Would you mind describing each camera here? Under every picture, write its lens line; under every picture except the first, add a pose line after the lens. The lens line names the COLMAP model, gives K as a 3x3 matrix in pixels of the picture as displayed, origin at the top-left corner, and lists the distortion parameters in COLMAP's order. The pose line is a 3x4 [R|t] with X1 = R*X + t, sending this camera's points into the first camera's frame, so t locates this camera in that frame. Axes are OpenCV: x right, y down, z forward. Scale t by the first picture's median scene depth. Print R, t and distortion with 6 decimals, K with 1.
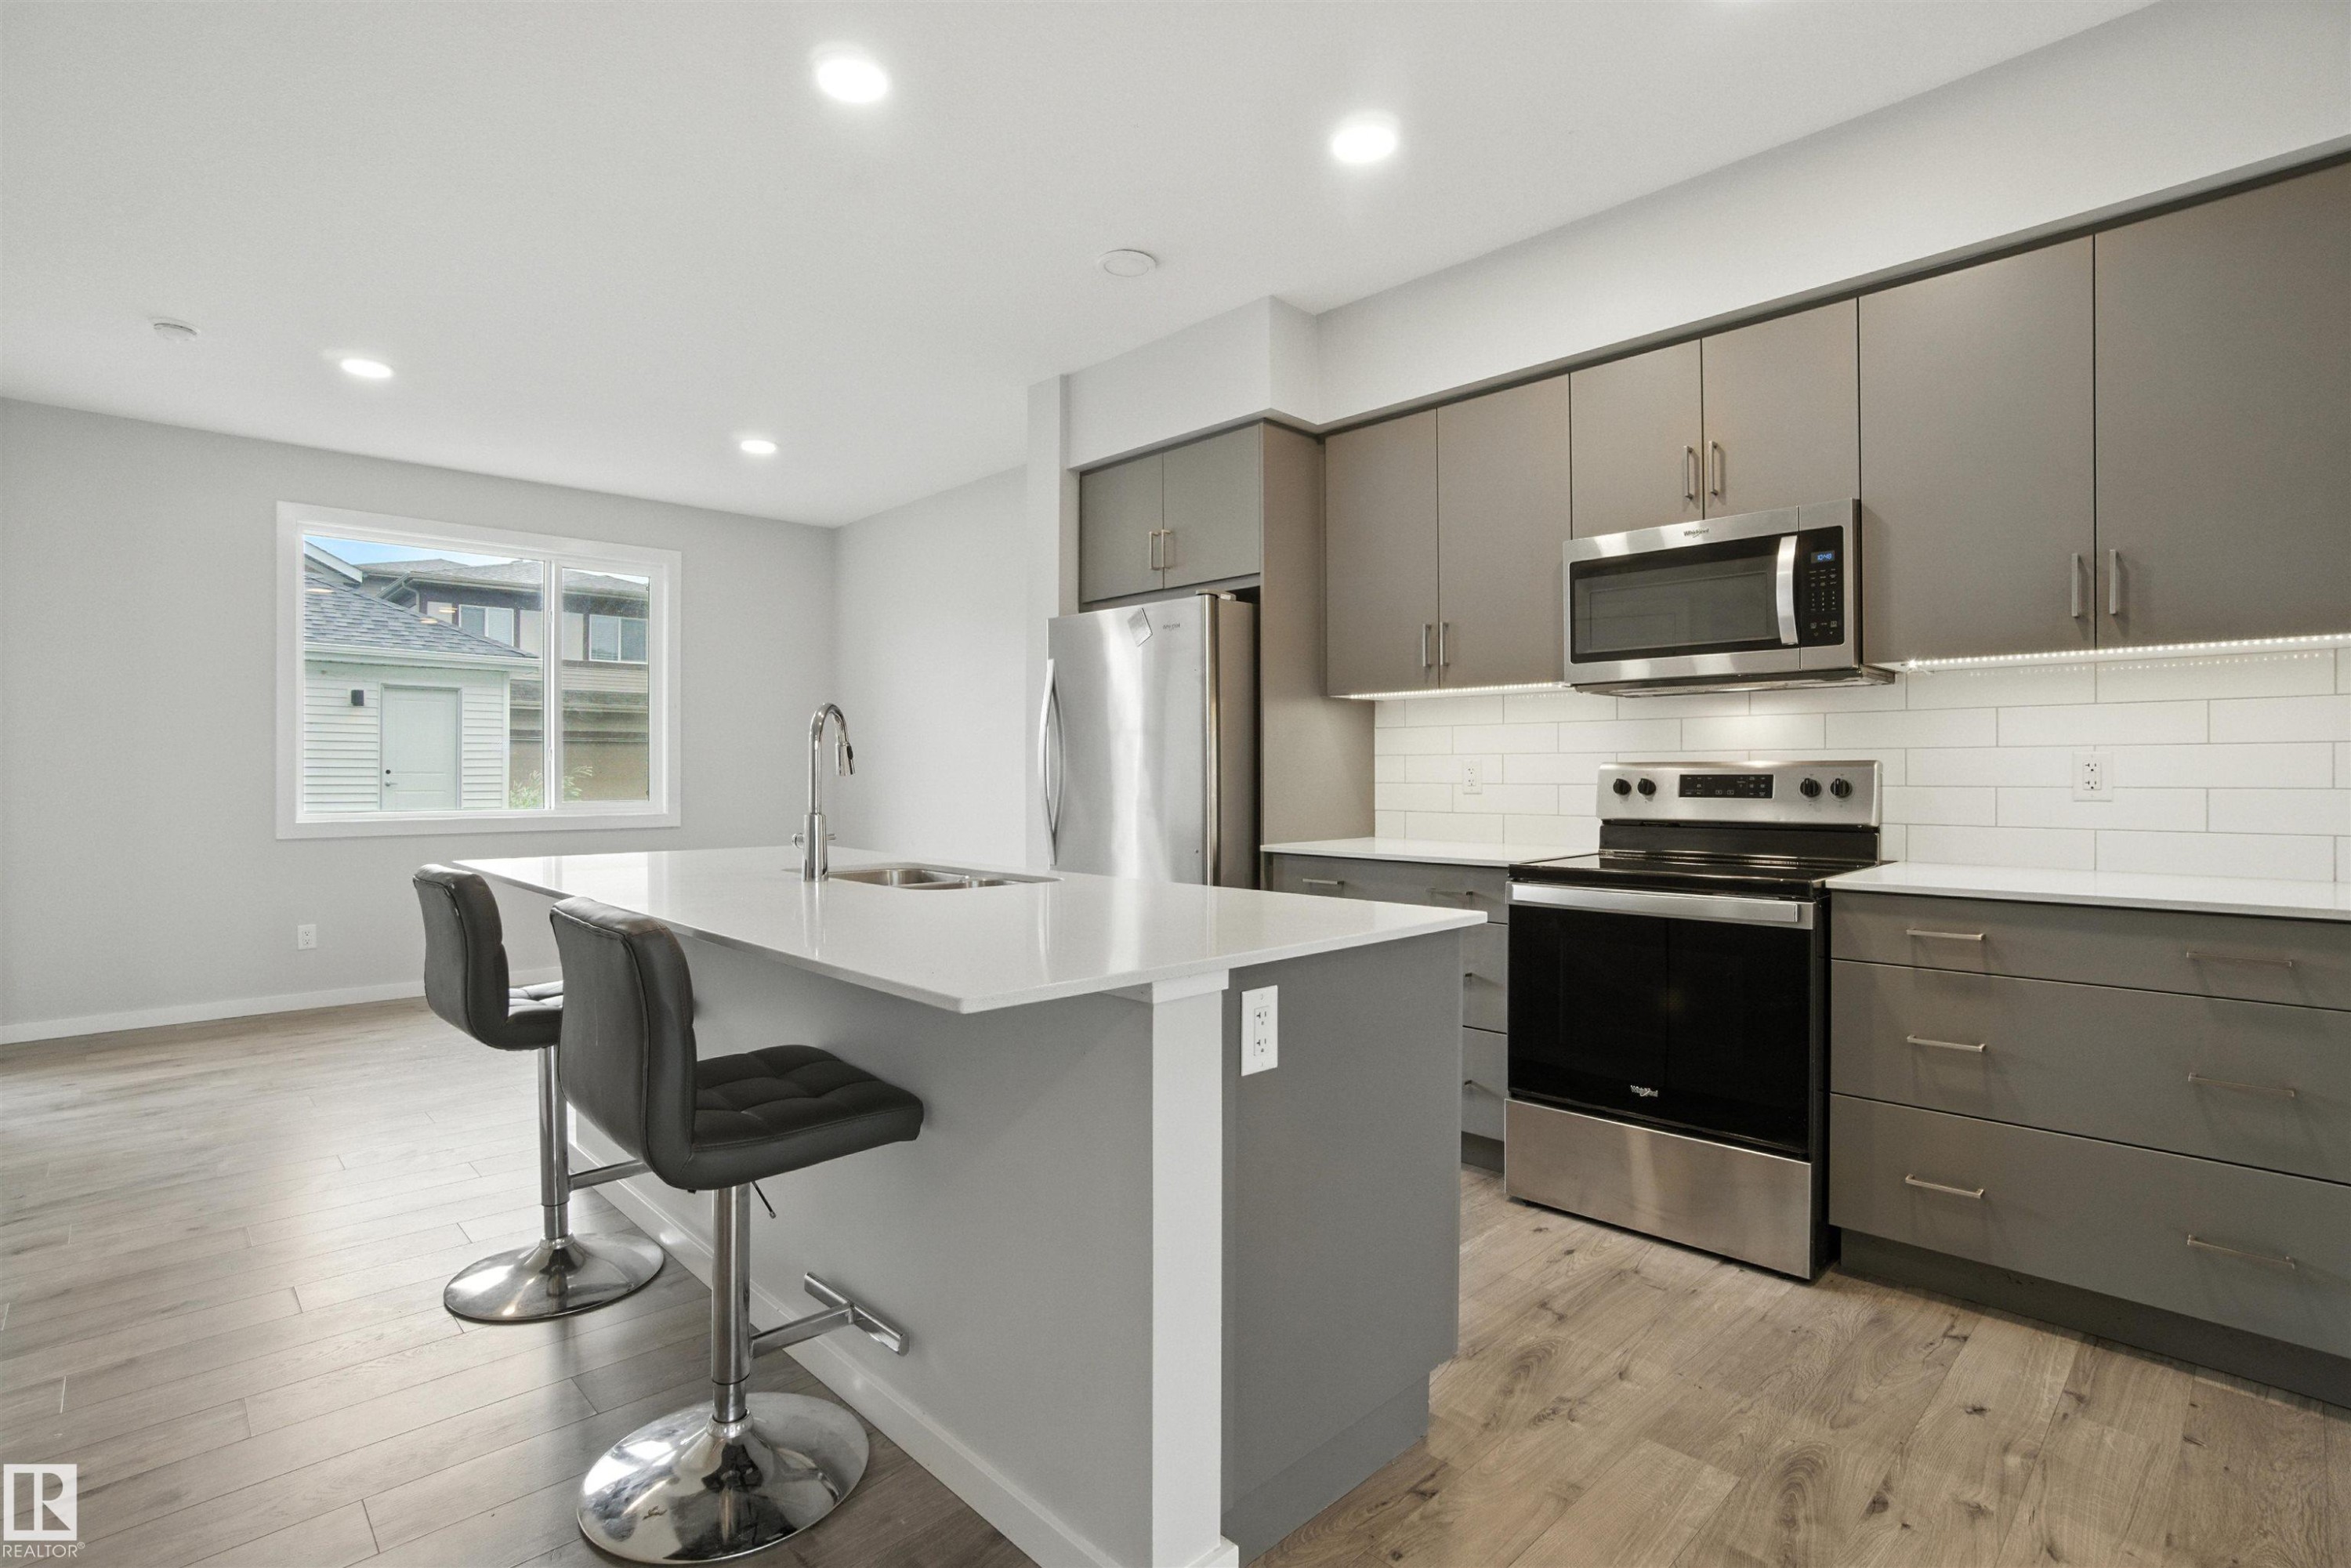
lens RADIAL K [[1195.8, 0, 1178.4], [0, 1195.8, 796.0], [0, 0, 1]] dist [0.003241, 0.031105]
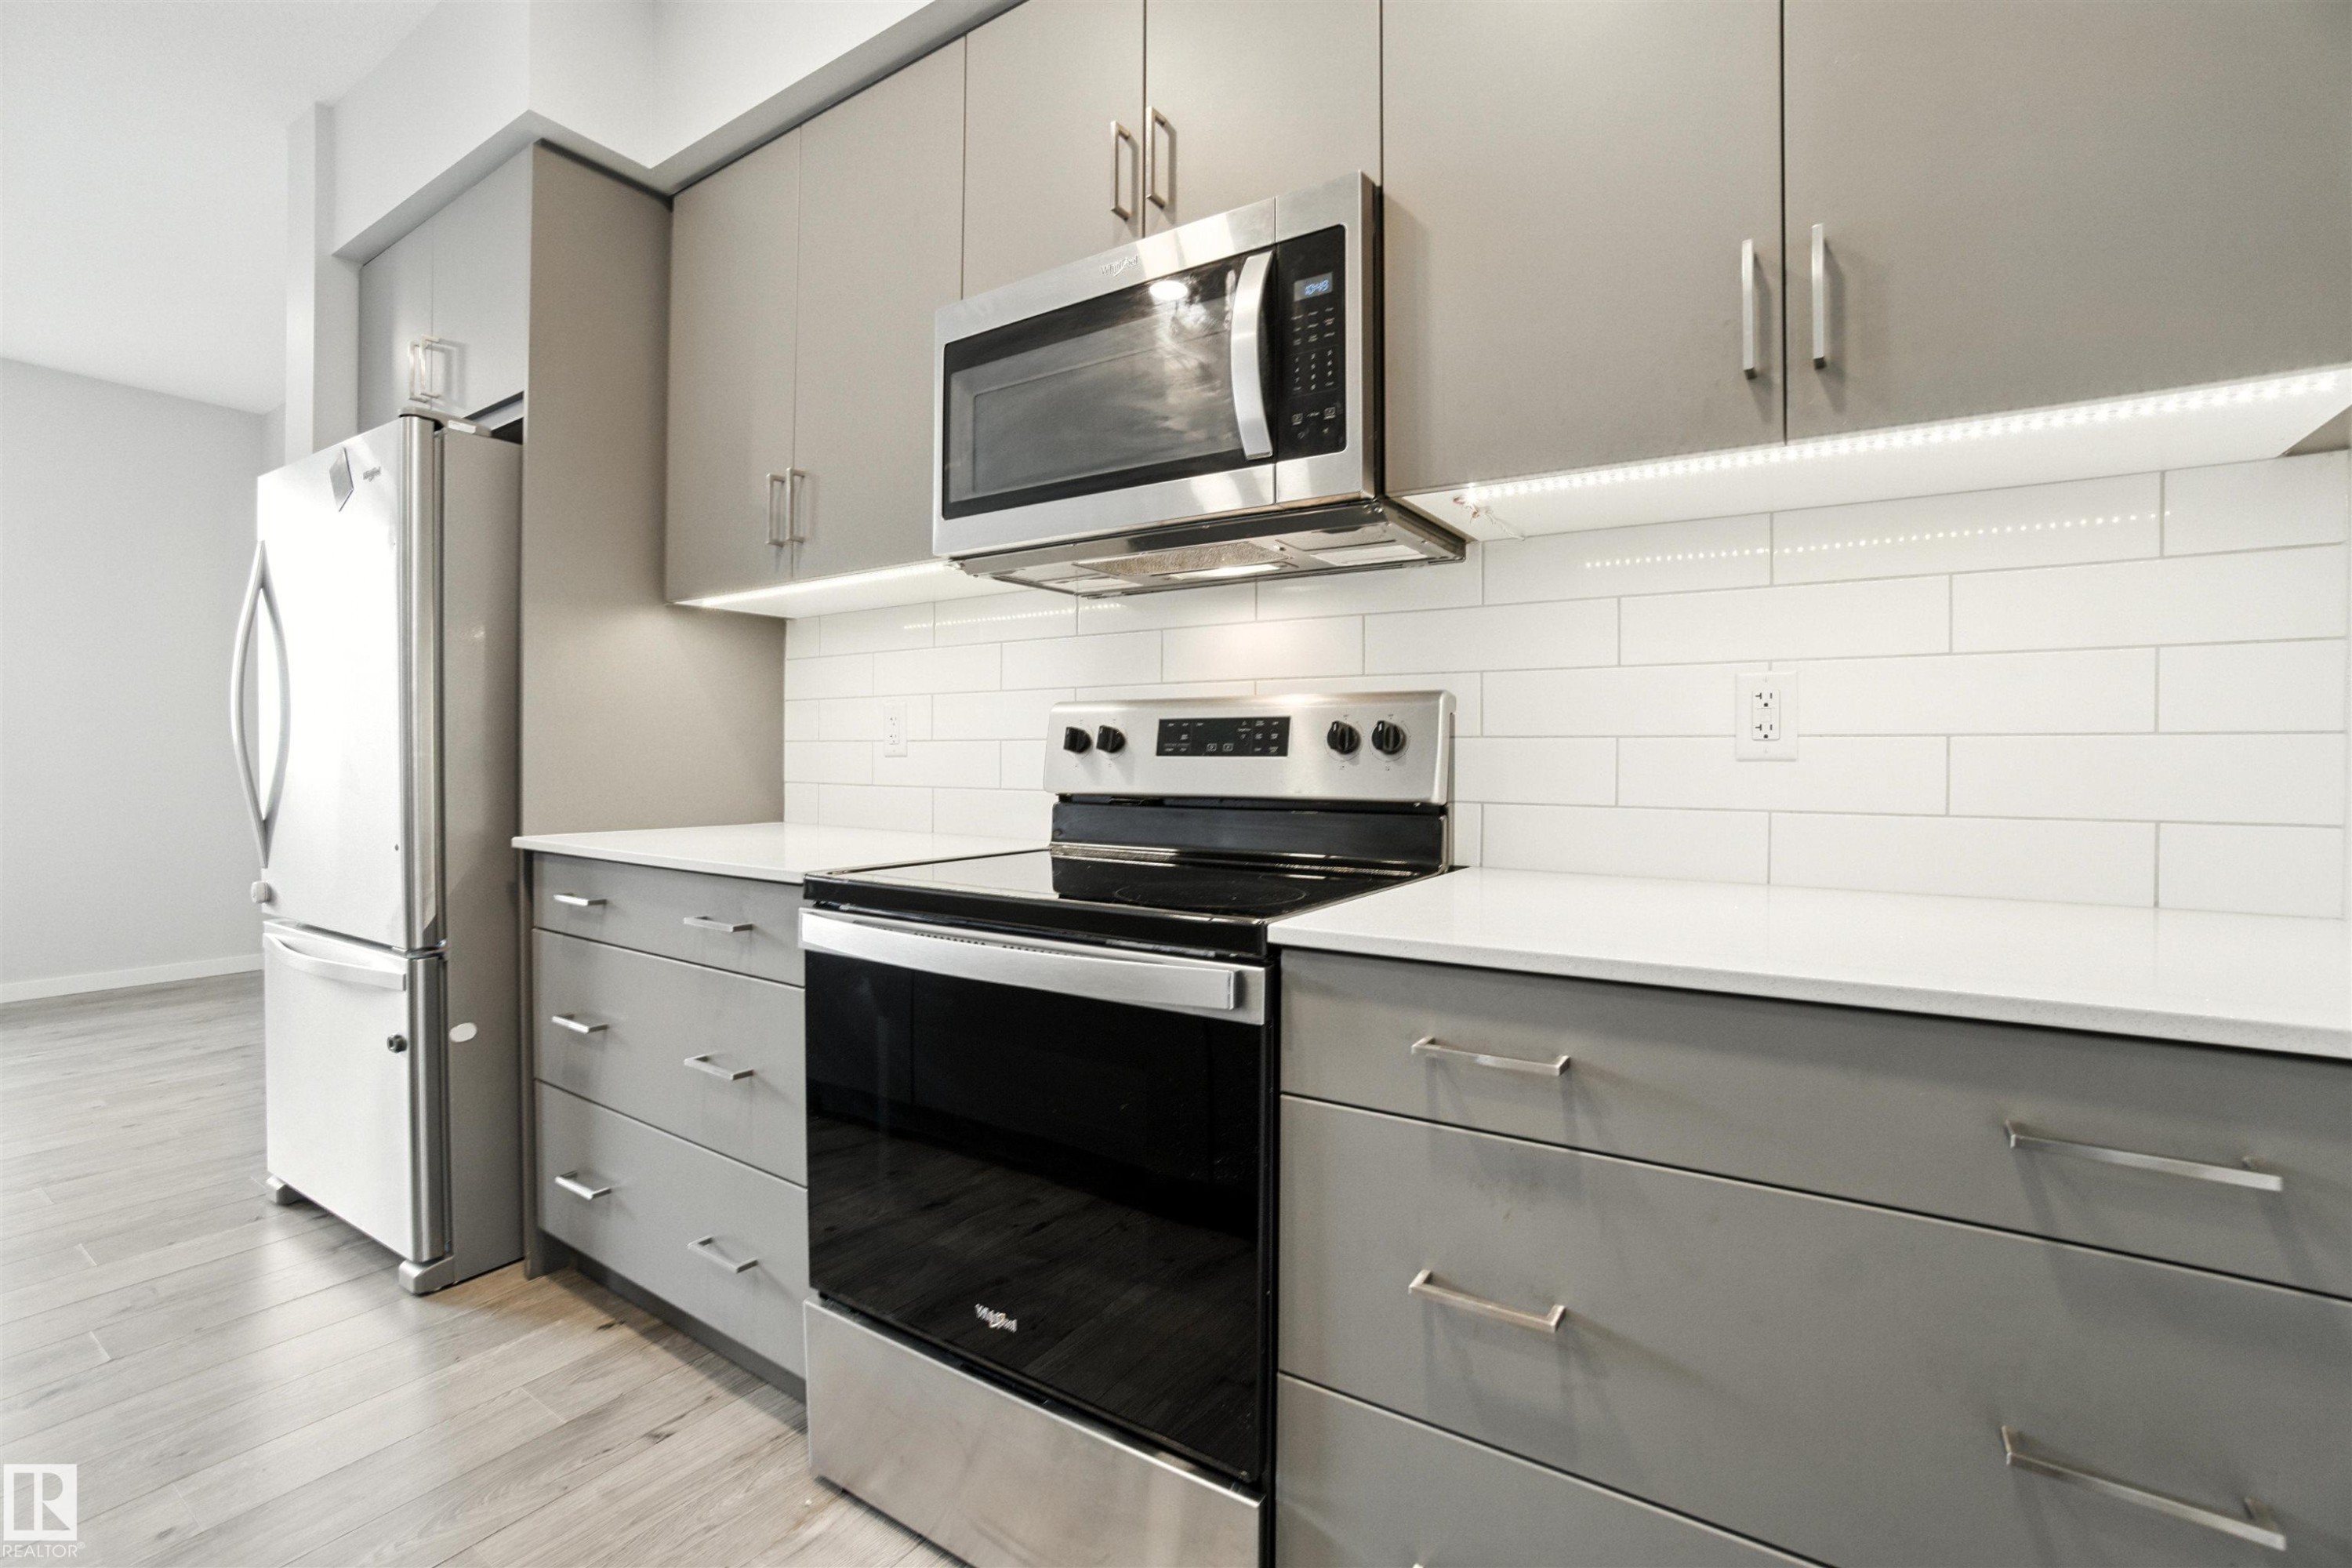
lens RADIAL K [[1019.9, 0, 1163.6], [0, 1019.9, 774.4], [0, 0, 1]] dist [-0.014142, 0.000163]
pose [[0.992201, -0.000447, 0.124646, 0.384478], [0.000661, 0.999998, -0.001675, 0.011730], [-0.124645, 0.001744, 0.992200, 0.526210]]
